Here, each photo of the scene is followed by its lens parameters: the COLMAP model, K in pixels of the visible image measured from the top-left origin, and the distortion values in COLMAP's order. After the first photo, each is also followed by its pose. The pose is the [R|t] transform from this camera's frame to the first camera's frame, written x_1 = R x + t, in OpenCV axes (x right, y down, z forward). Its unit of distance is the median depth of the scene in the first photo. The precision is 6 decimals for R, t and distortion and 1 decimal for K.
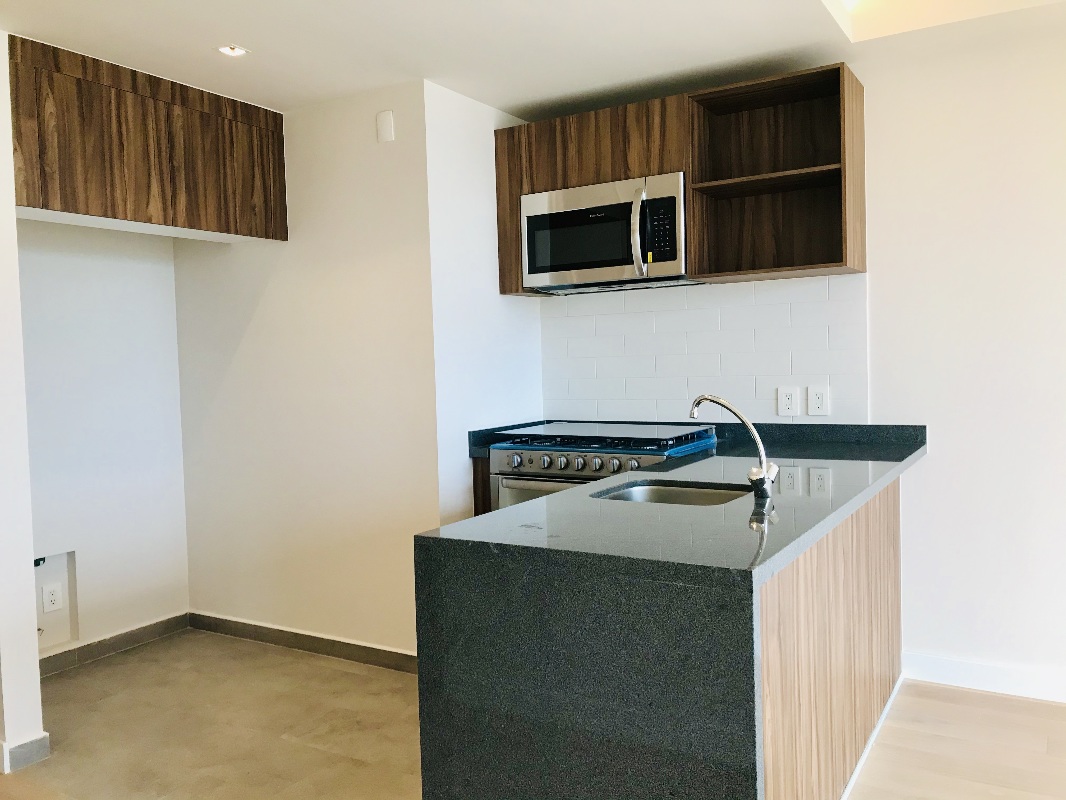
lens RADIAL K [[870.2, 0, 533.0], [0, 870.2, 400.0], [0, 0, 1]] dist [-0.006709, -0.003166]
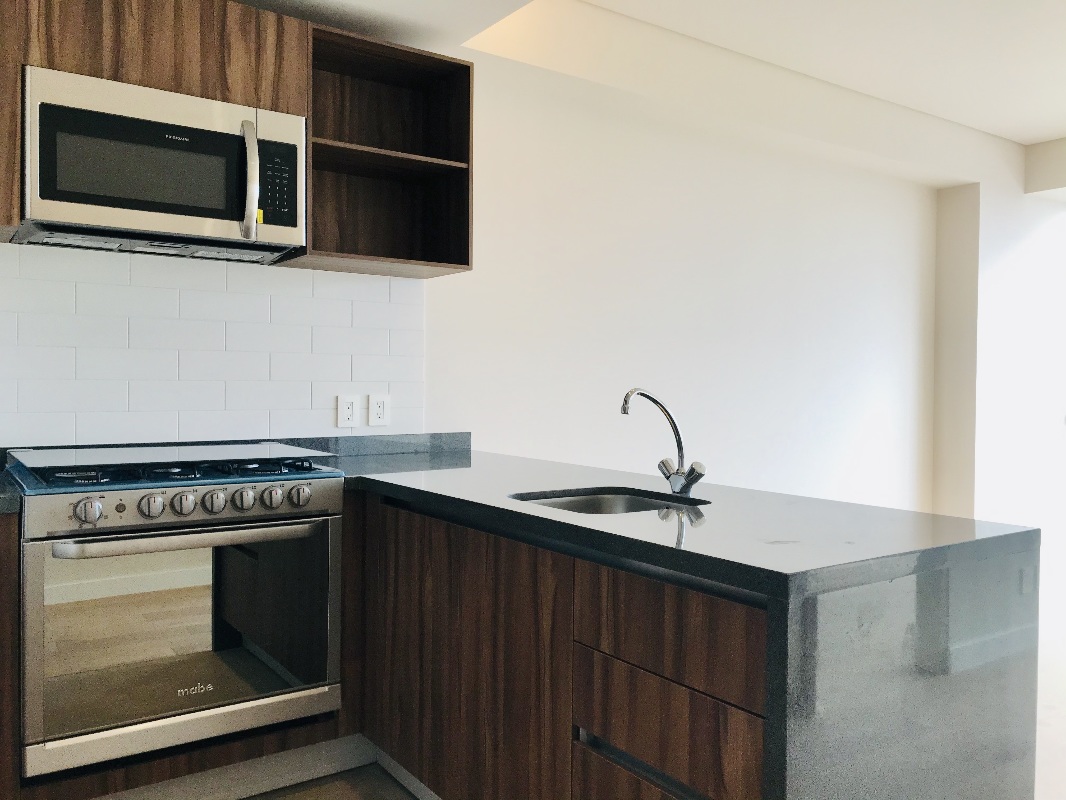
lens RADIAL K [[870.2, 0, 533.0], [0, 870.2, 400.0], [0, 0, 1]] dist [-0.006709, -0.003166]
pose [[0.394556, 0.012326, 0.918789, -0.447527], [0.019237, 0.999580, -0.021671, 0.013263], [-0.918671, 0.026225, 0.394153, 0.489670]]
